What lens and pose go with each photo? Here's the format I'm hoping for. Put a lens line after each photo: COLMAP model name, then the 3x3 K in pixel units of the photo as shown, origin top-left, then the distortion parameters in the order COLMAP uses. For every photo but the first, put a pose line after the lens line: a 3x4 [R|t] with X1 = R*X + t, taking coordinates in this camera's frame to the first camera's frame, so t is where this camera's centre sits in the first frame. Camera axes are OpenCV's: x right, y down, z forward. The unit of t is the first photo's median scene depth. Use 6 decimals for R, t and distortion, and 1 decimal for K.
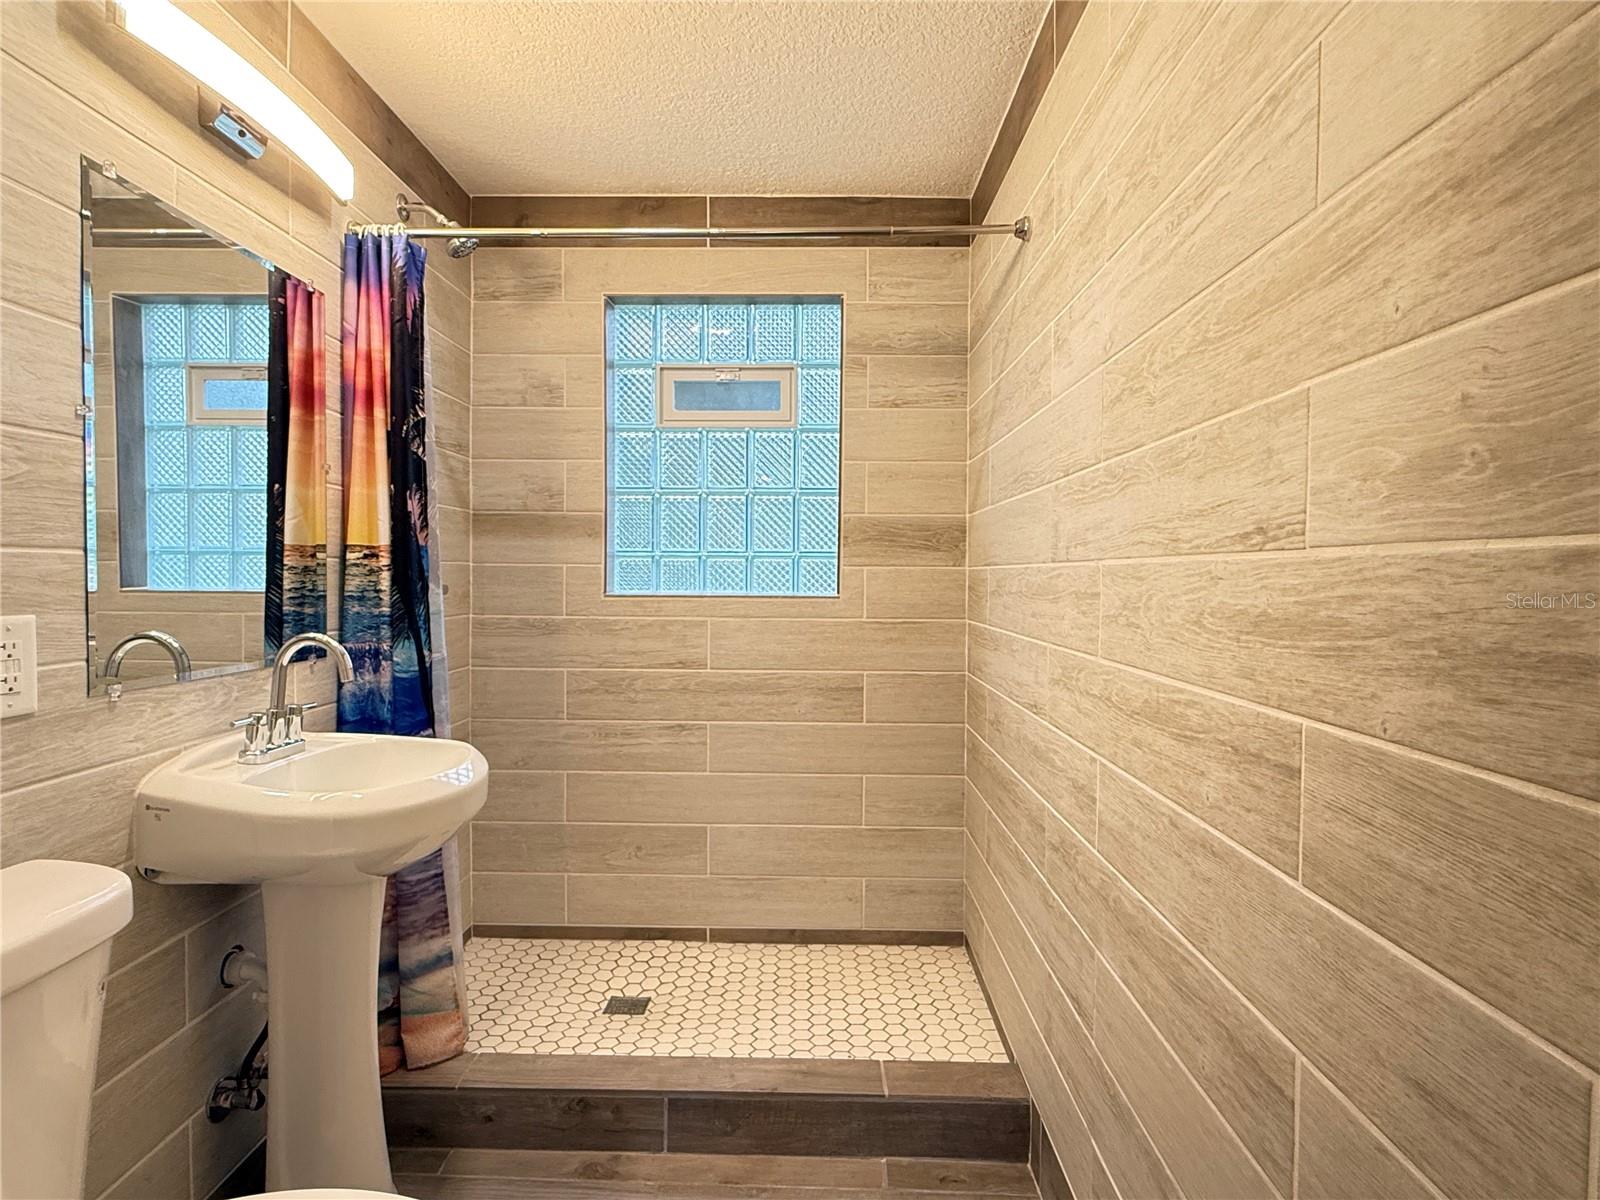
lens RADIAL K [[878.2, 0, 800.0], [0, 878.2, 600.0], [0, 0, 1]] dist [-0.002060, 0.000416]
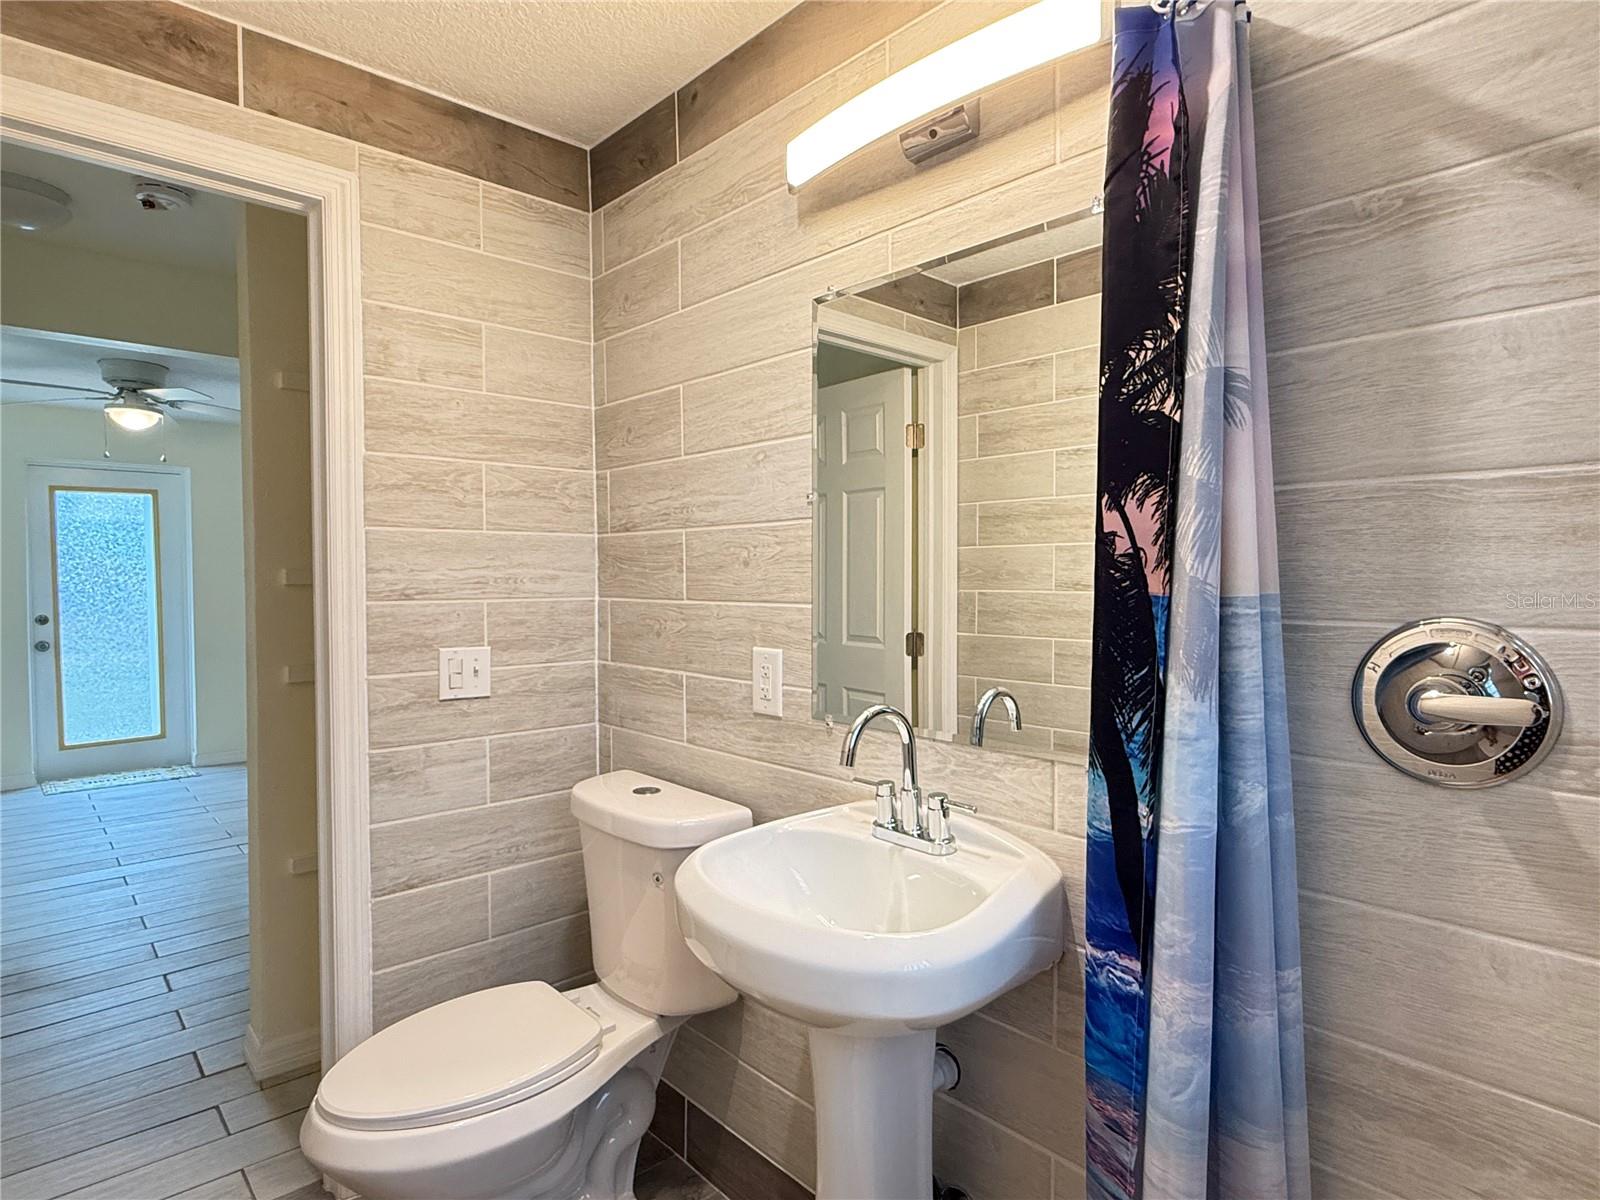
lens RADIAL K [[878.2, 0, 800.0], [0, 878.2, 600.0], [0, 0, 1]] dist [-0.002060, 0.000416]
pose [[-0.724705, 0.013435, -0.688928, 0.097020], [-0.024407, 0.998682, 0.045149, -0.126121], [0.688627, 0.049535, -0.723422, 1.989393]]
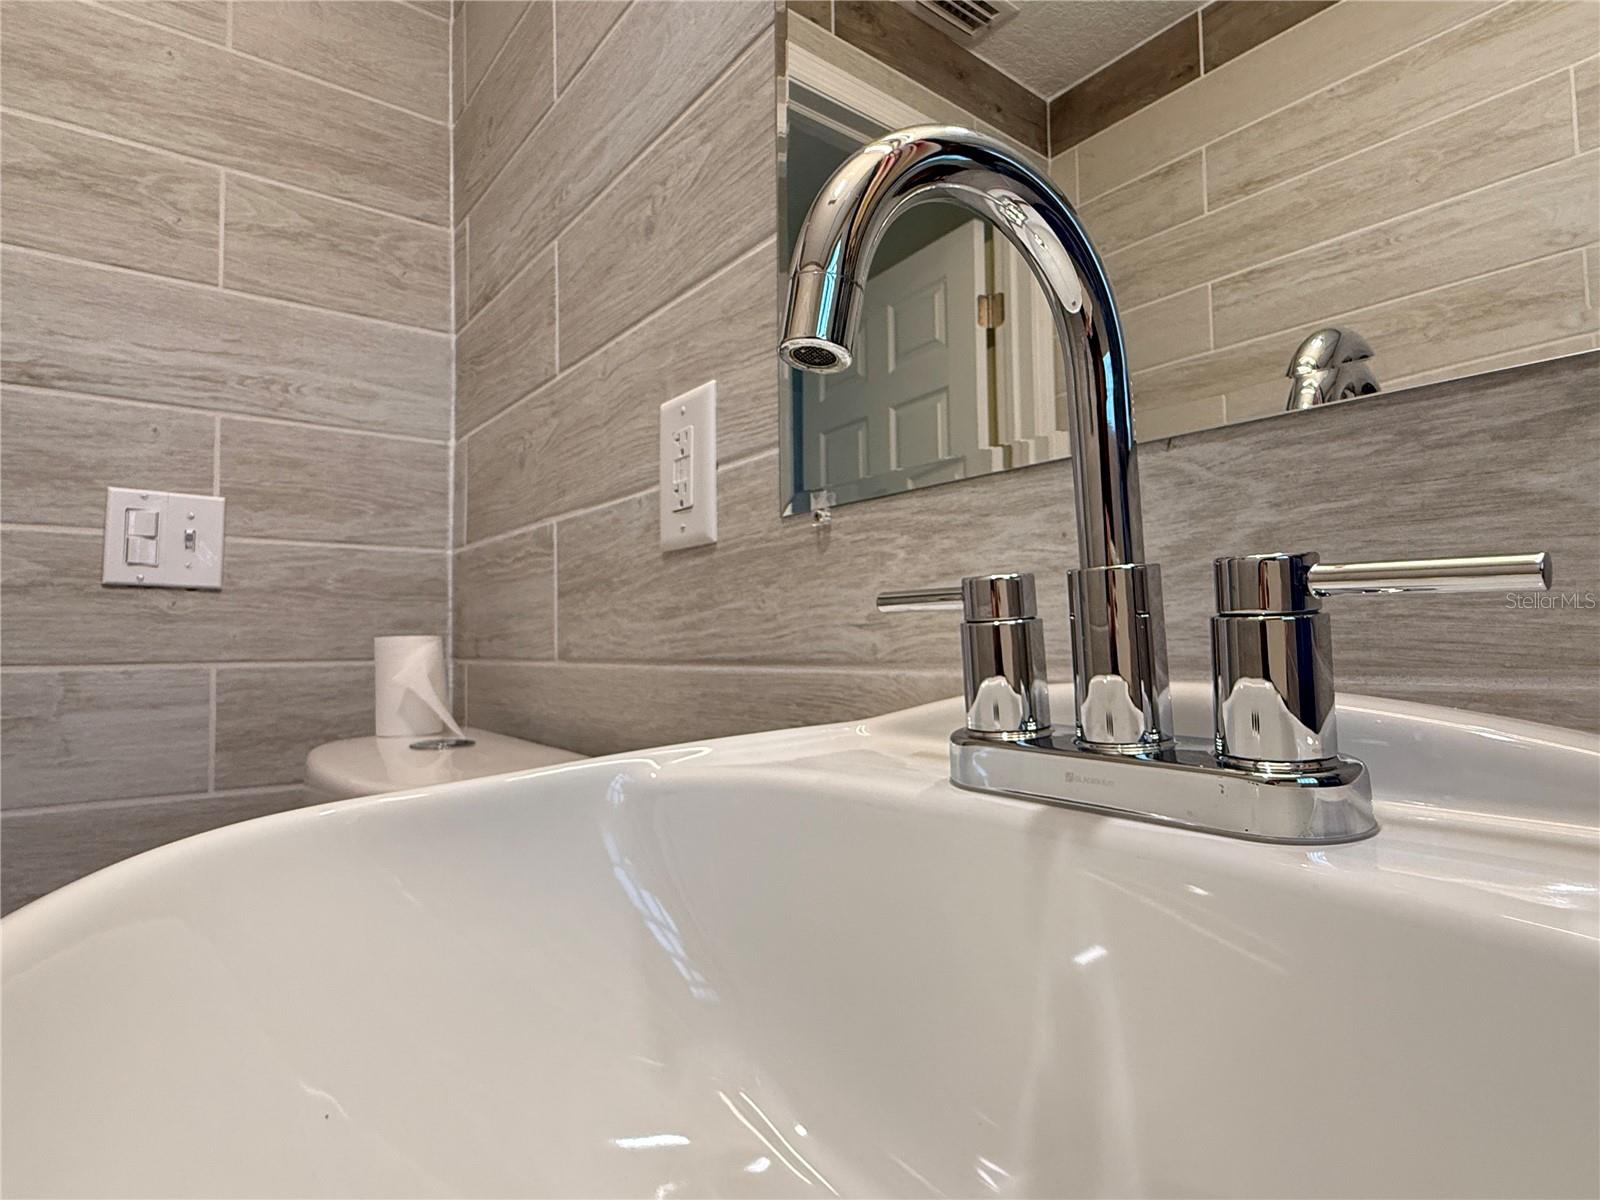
lens RADIAL K [[851.7, 0, 784.3], [0, 851.7, 599.6], [0, 0, 1]] dist [0.003185, -0.000390]
pose [[-0.785441, -0.031653, -0.618127, -0.535467], [-0.012290, 0.999292, -0.035555, 0.180547], [0.618815, -0.020329, -0.785274, 1.430733]]
